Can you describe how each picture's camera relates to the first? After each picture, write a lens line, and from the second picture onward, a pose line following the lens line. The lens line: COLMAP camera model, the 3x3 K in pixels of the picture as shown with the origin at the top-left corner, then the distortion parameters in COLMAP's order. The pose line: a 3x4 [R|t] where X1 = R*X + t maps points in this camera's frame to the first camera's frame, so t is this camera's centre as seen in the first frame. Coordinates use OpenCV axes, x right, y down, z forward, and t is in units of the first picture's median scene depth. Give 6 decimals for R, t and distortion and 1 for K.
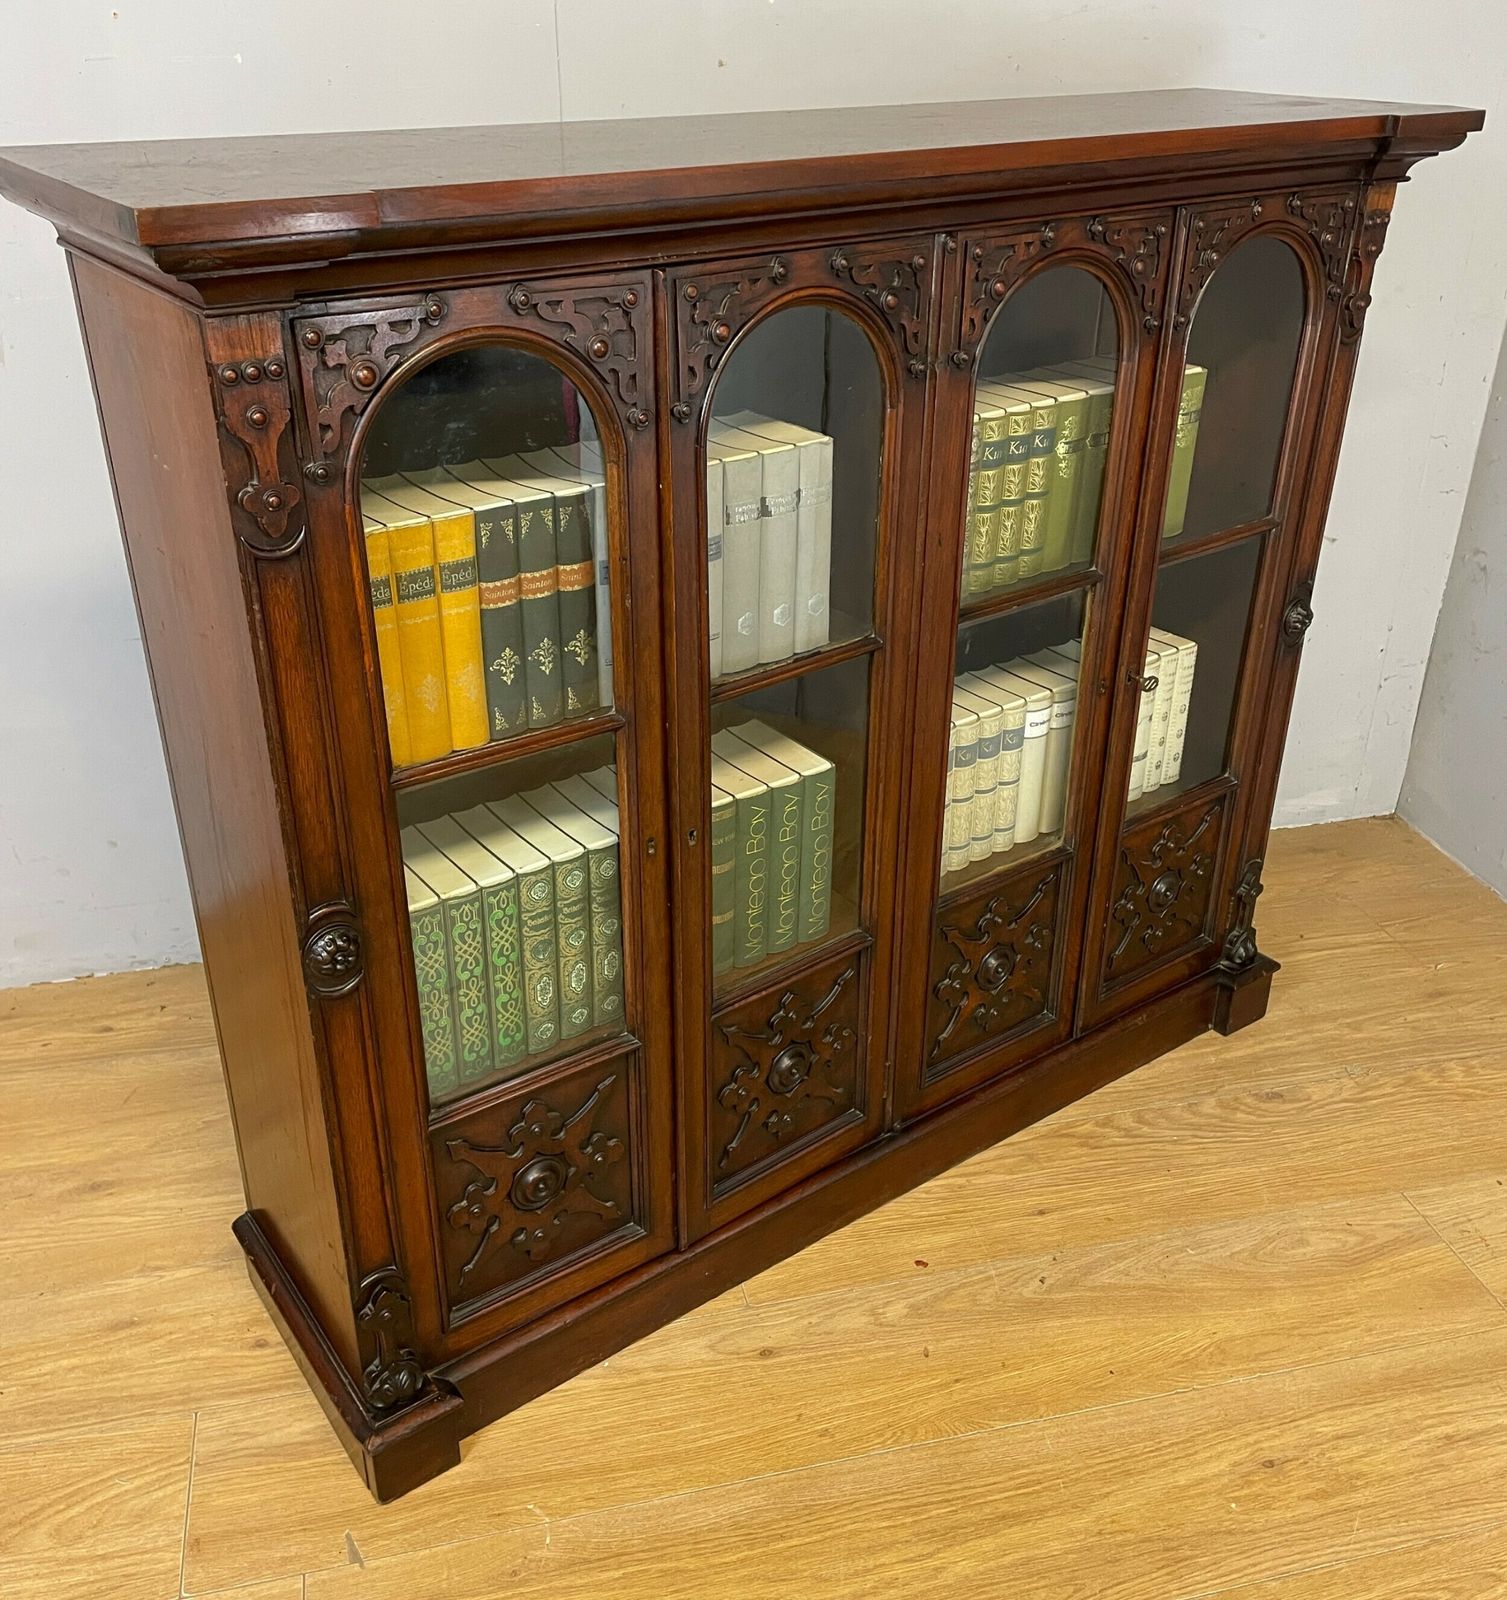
lens RADIAL K [[1561.3, 0, 746.2], [0, 1561.3, 782.4], [0, 0, 1]] dist [0.058739, 0.000000]
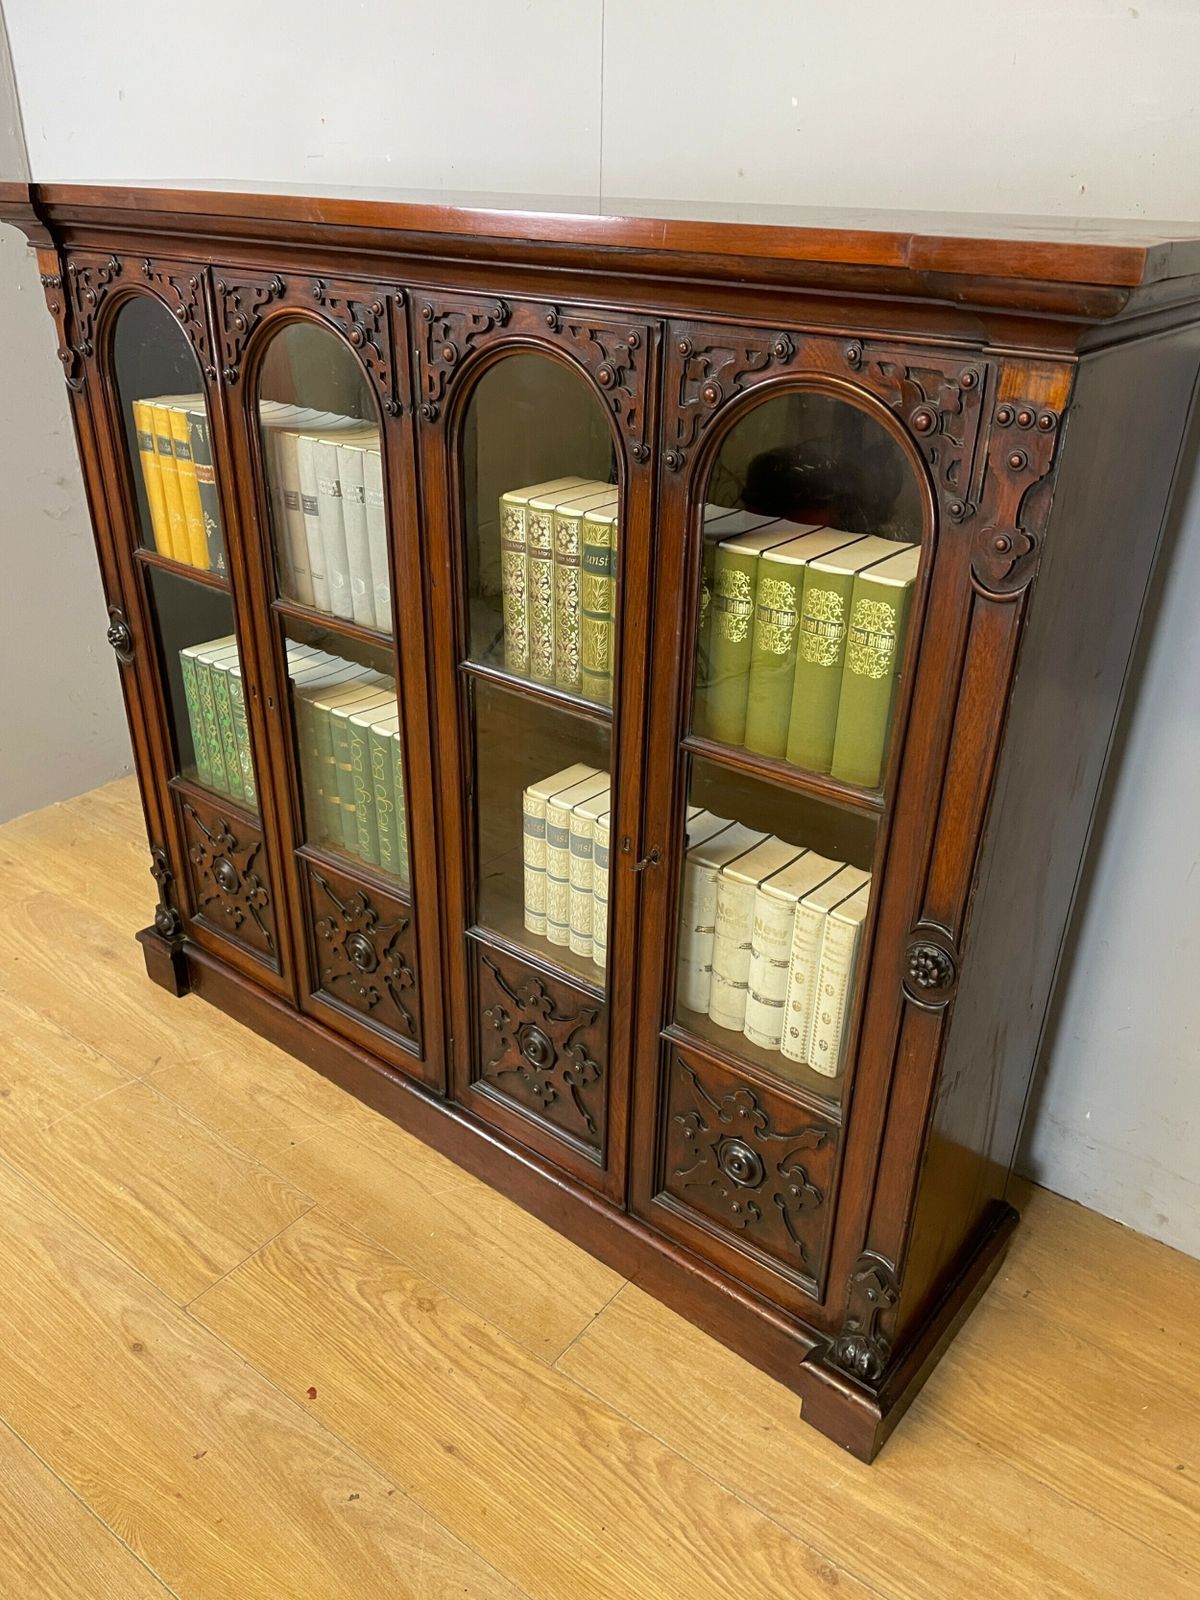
lens RADIAL K [[1214.4, 0, 587.2], [0, 1214.4, 803.9], [0, 0, 1]] dist [0.068566, -0.063189]
pose [[0.243471, 0.451979, -0.858159, 0.959347], [-0.457980, 0.833508, 0.309061, -0.340005], [0.854971, 0.317772, 0.409933, 0.799455]]
